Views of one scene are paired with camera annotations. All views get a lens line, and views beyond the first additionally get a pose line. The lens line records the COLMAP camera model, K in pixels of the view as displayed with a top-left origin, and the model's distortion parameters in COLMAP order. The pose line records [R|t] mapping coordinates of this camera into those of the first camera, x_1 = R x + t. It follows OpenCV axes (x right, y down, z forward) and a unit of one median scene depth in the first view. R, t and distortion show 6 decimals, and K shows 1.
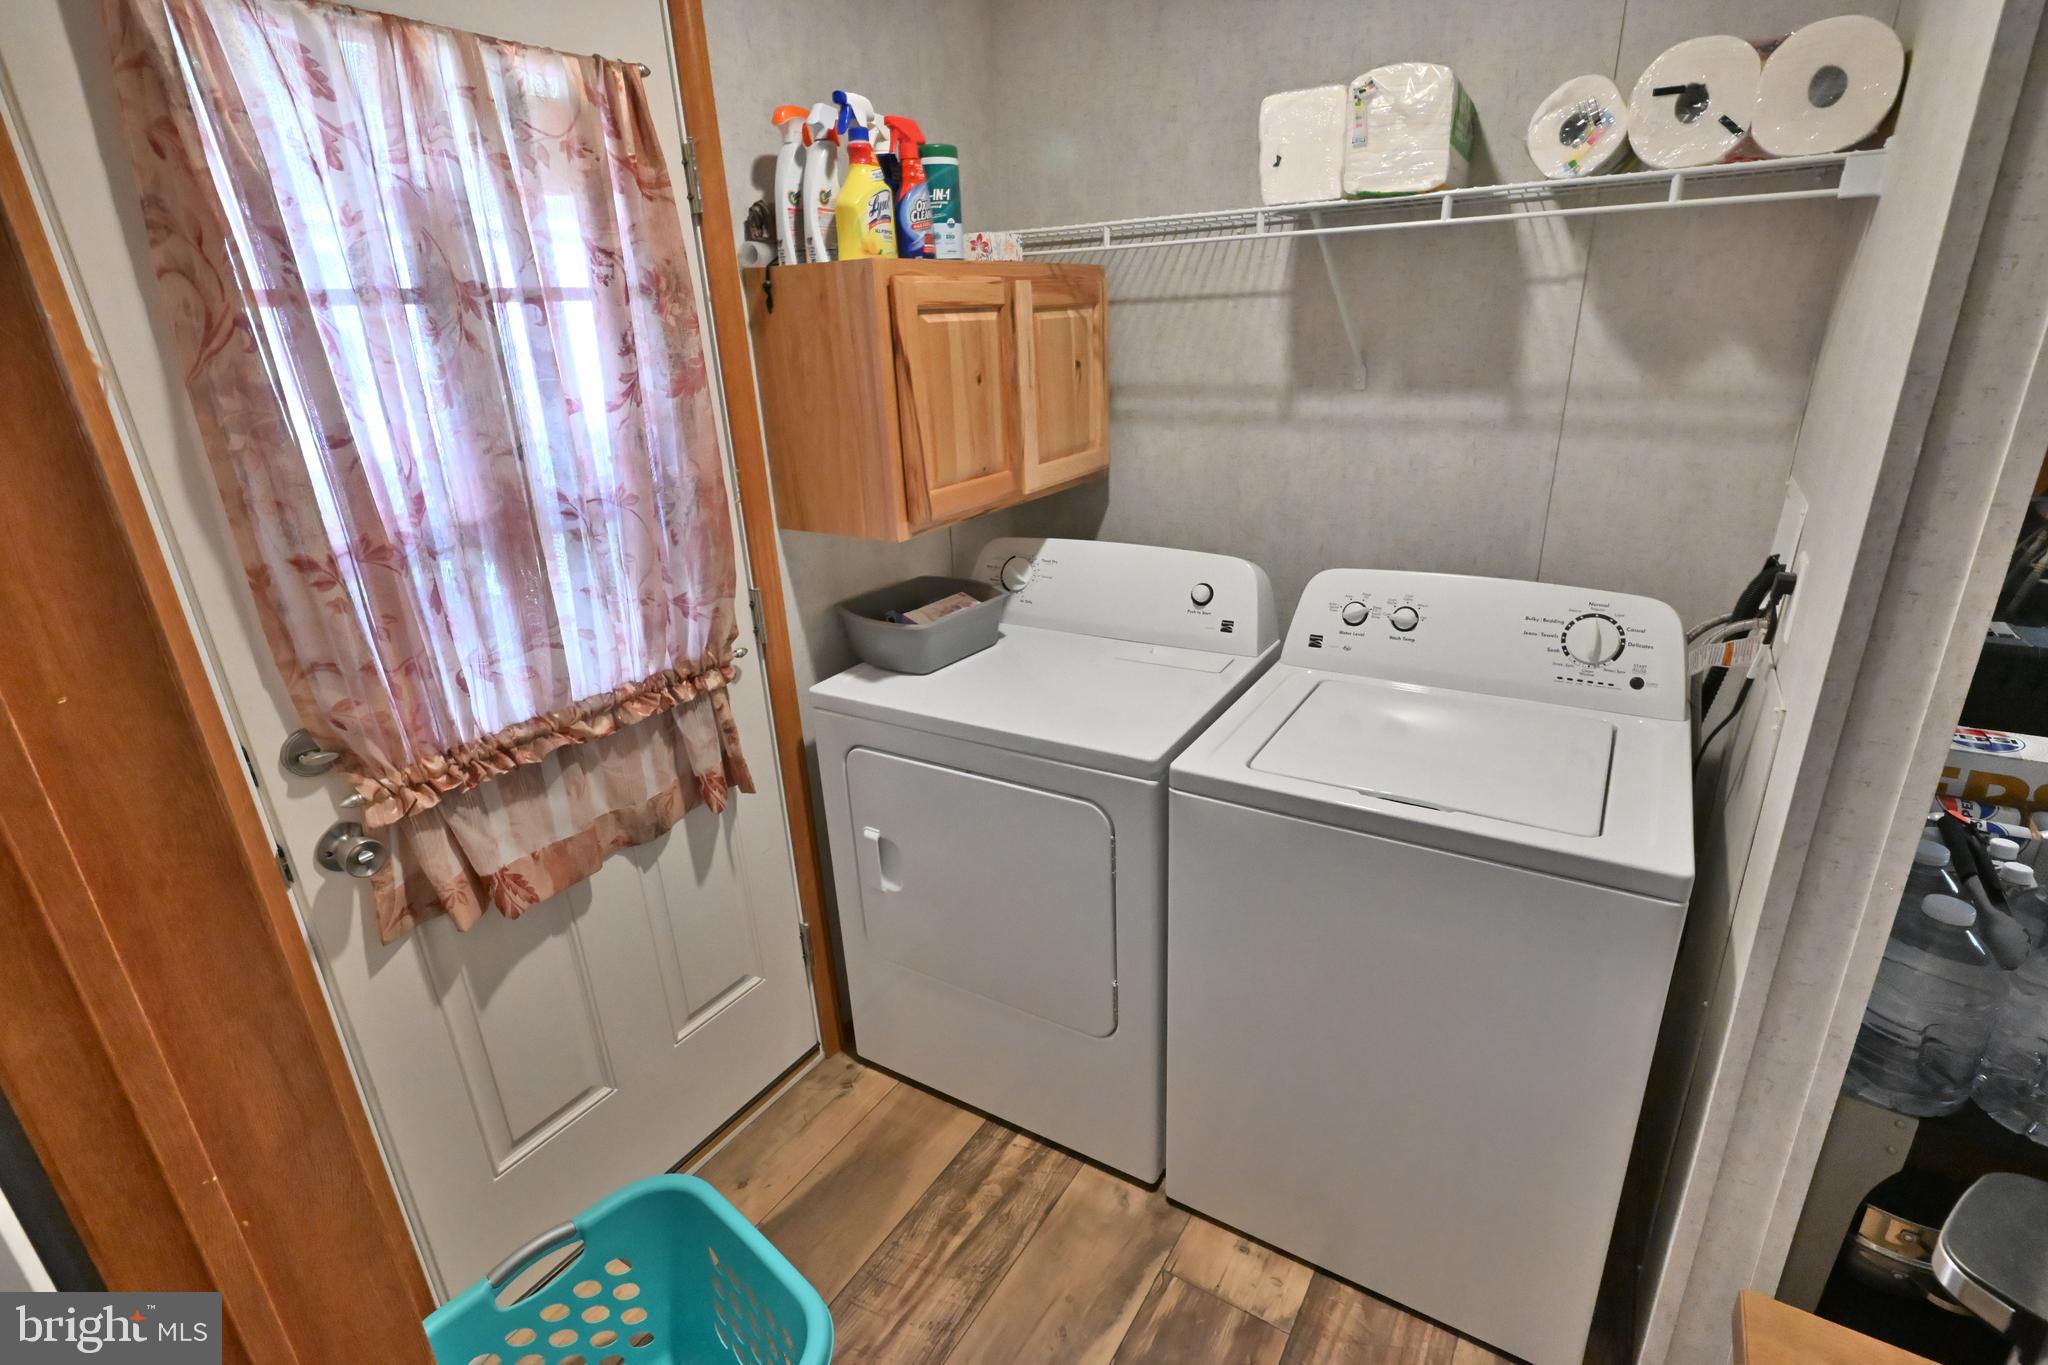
lens RADIAL K [[971.3, 0, 1024.4], [0, 971.3, 686.8], [0, 0, 1]] dist [-0.001564, 0.000530]
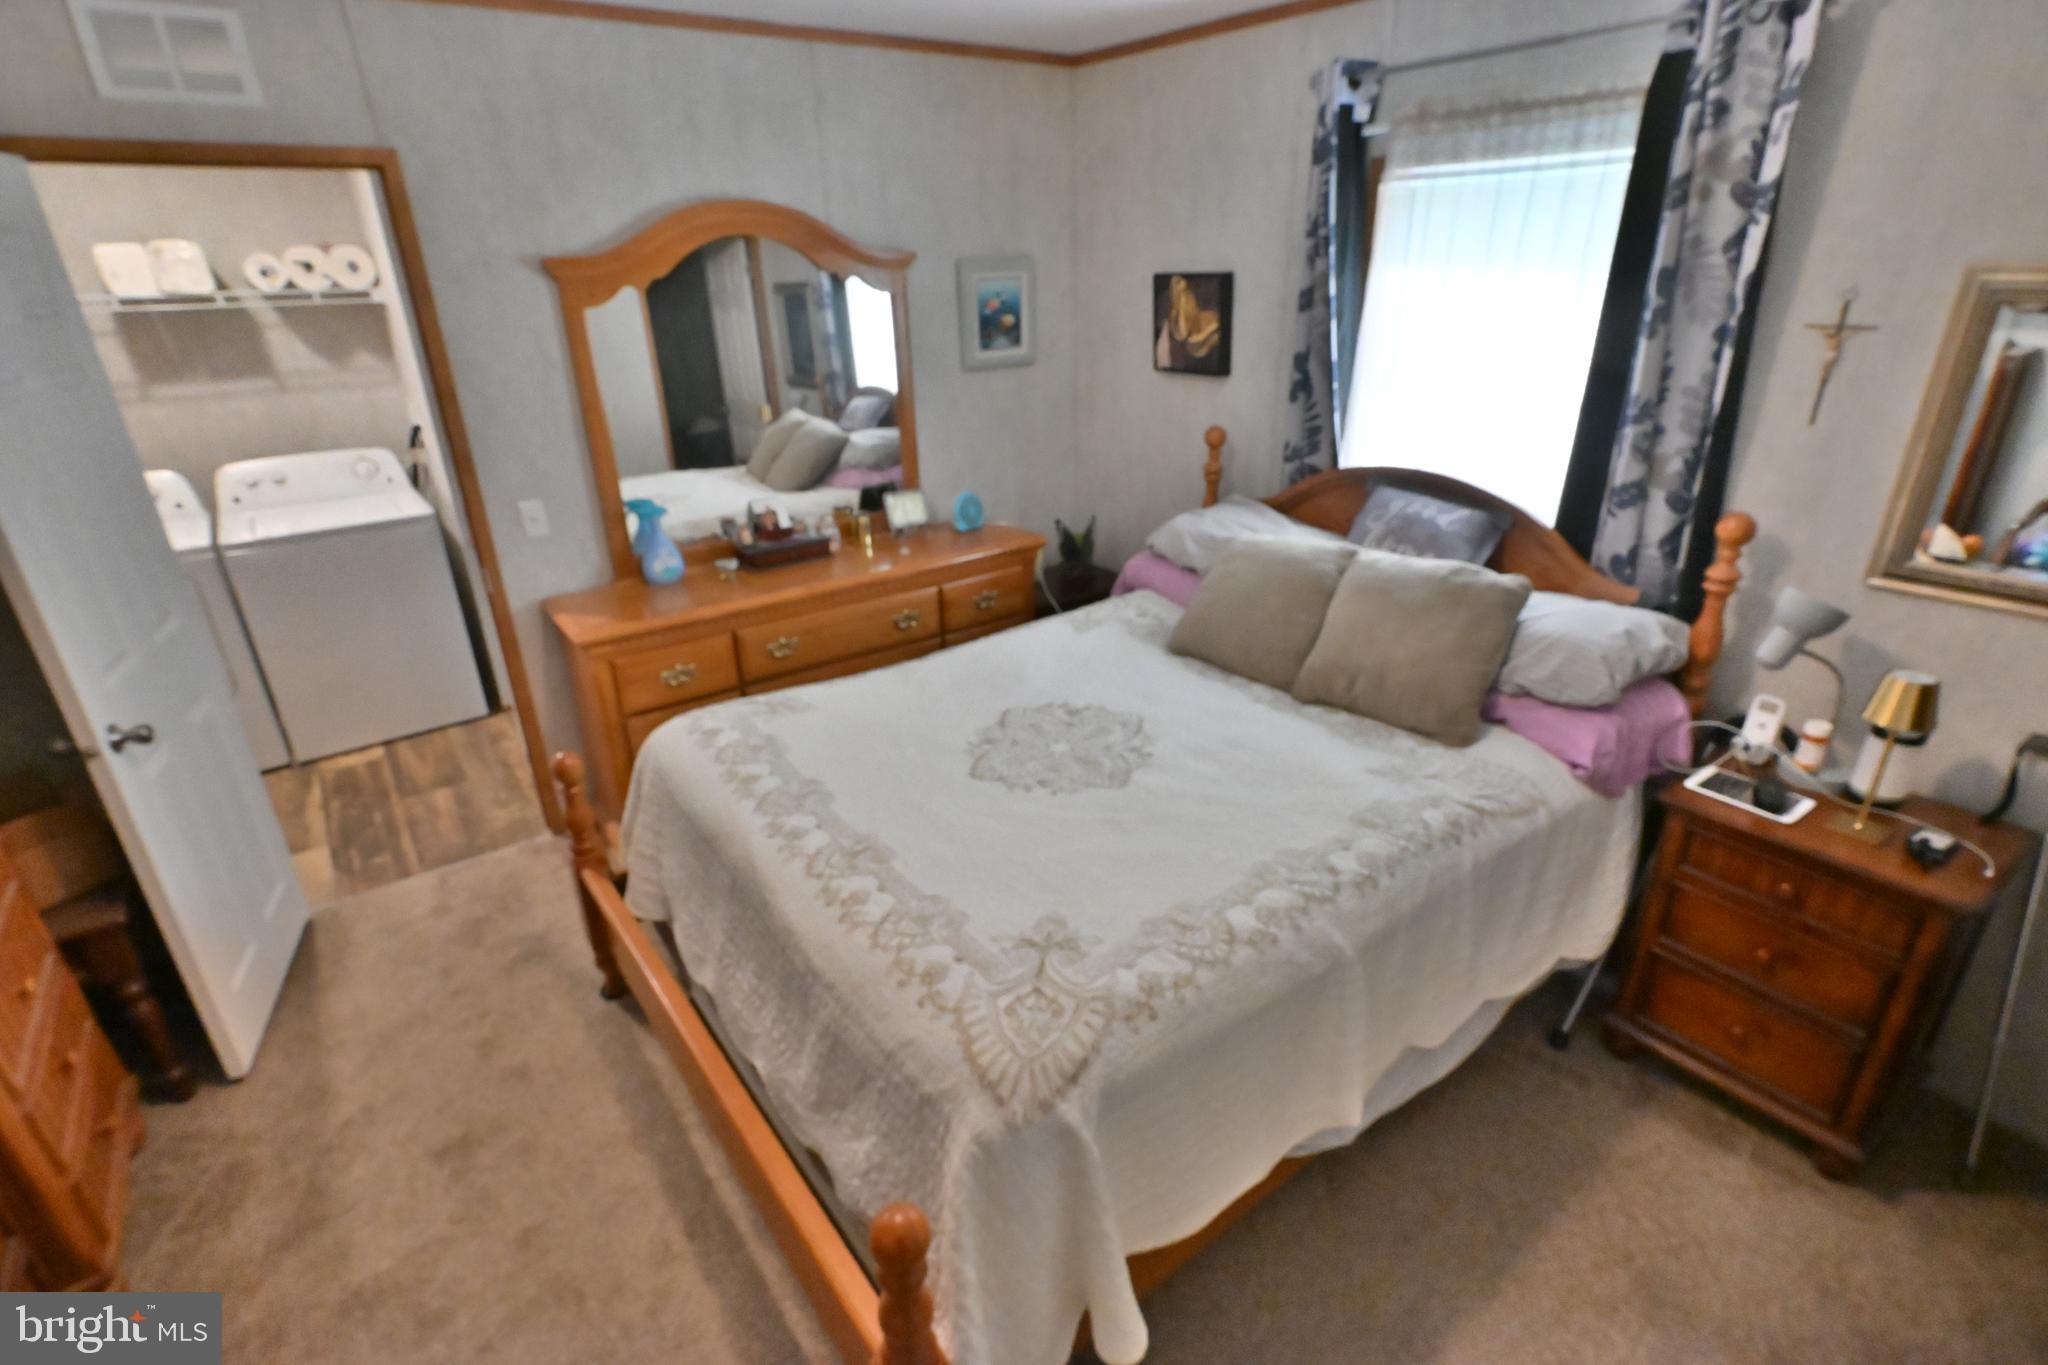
lens RADIAL K [[971.3, 0, 1018.5], [0, 971.3, 676.1], [0, 0, 1]] dist [-0.001564, 0.000530]
pose [[0.351852, -0.340340, 0.871991, -1.268198], [0.335349, 0.915557, 0.222029, 0.479601], [-0.873923, 0.214300, 0.436273, -1.556437]]
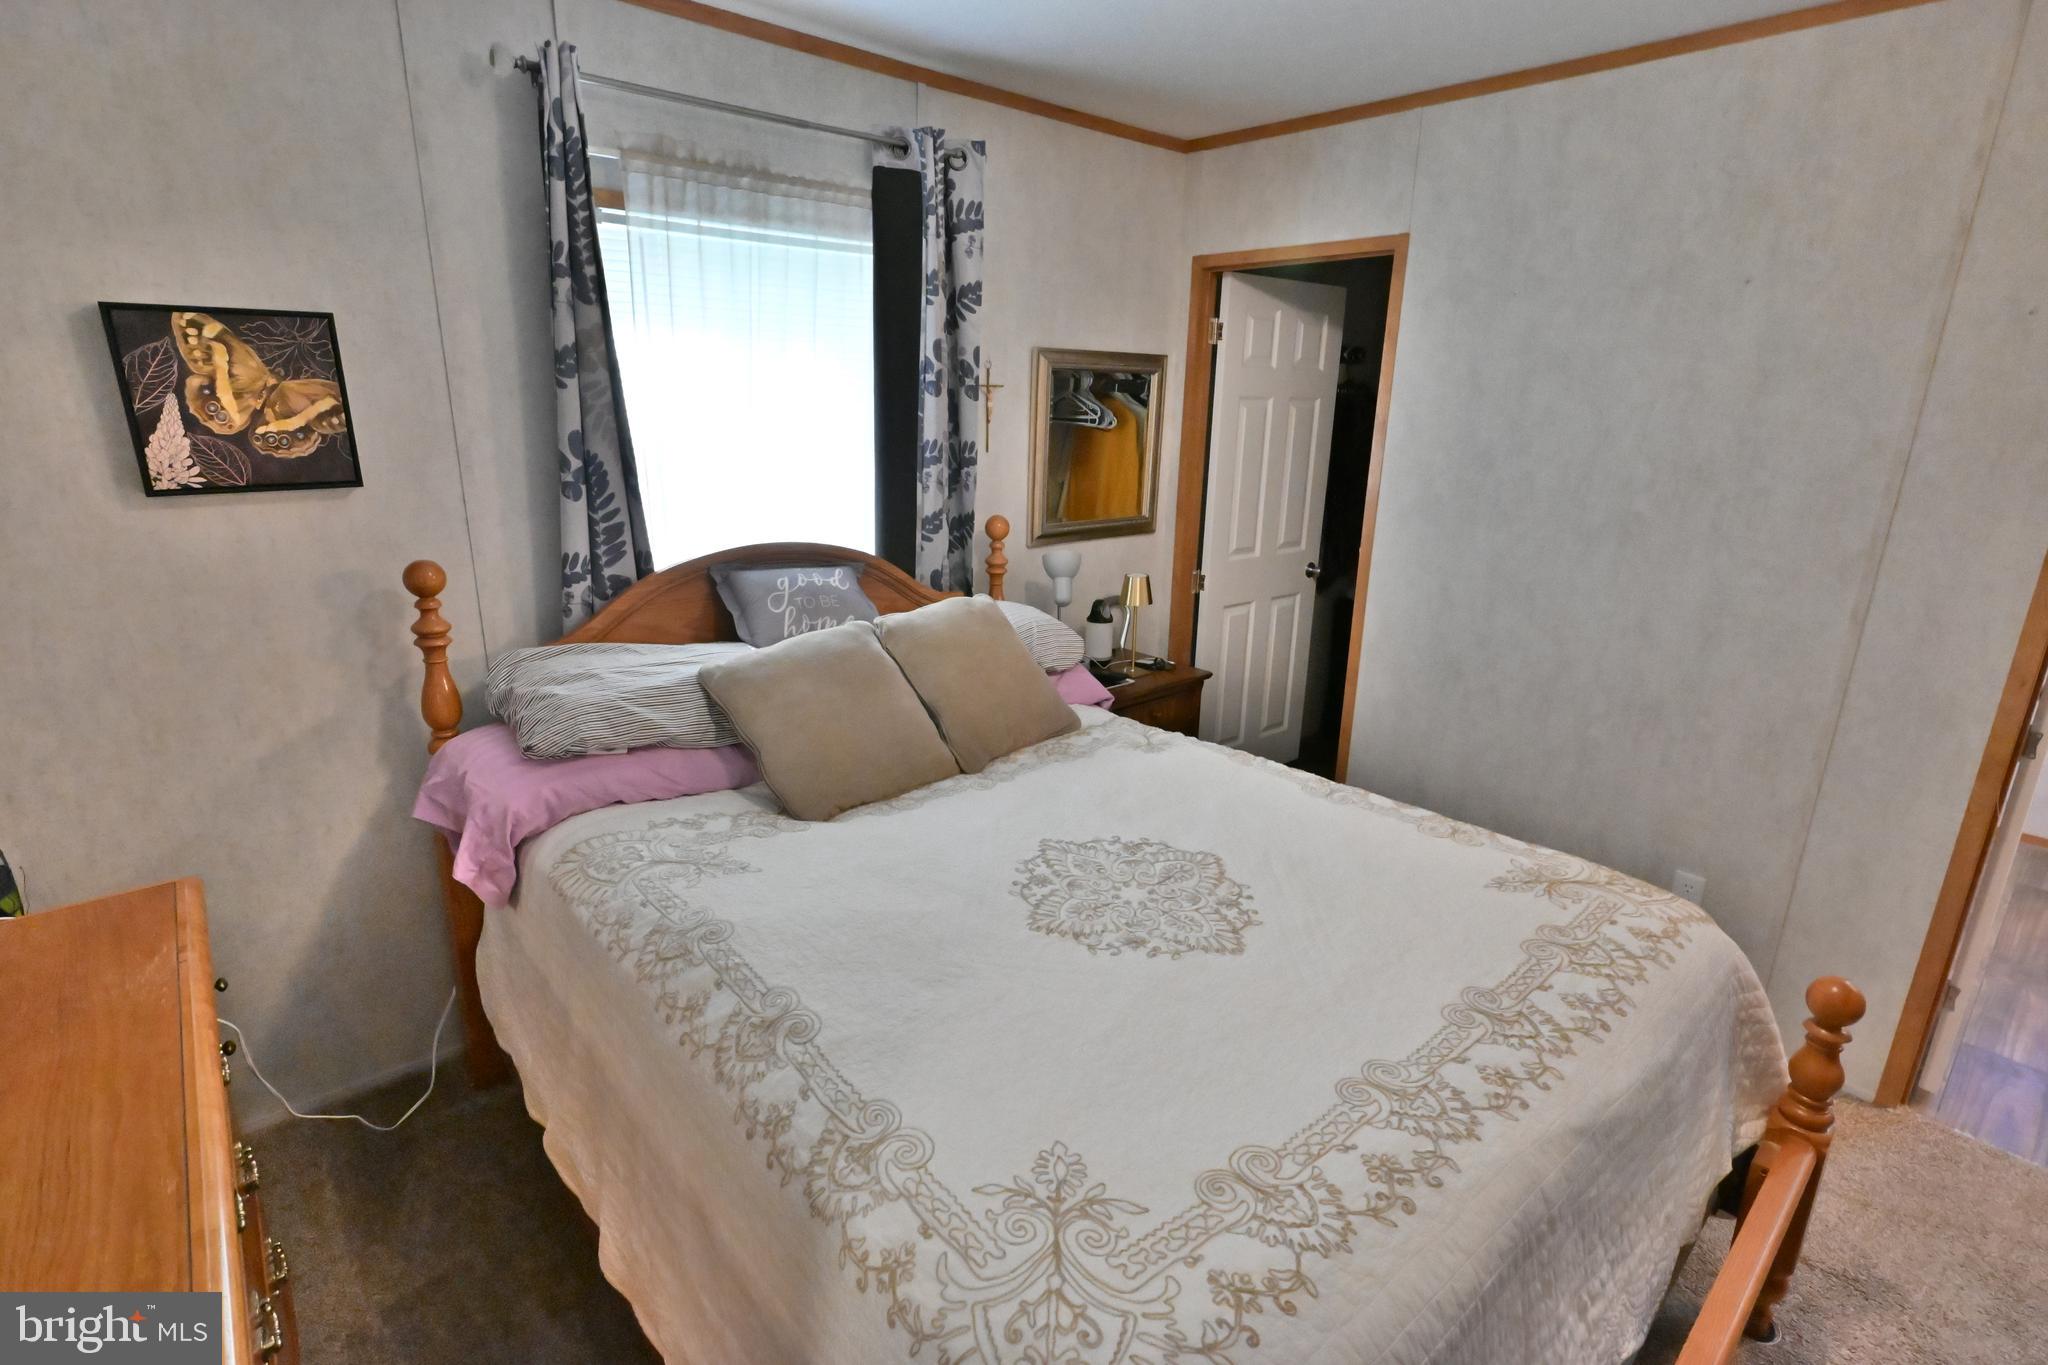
lens RADIAL K [[971.3, 0, 1019.9], [0, 971.3, 680.7], [0, 0, 1]] dist [-0.001564, 0.000530]
pose [[-0.961861, -0.056832, 0.267568, 0.621339], [0.114602, 0.804463, 0.582843, -0.264676], [-0.248373, 0.591278, -0.767269, 0.786779]]
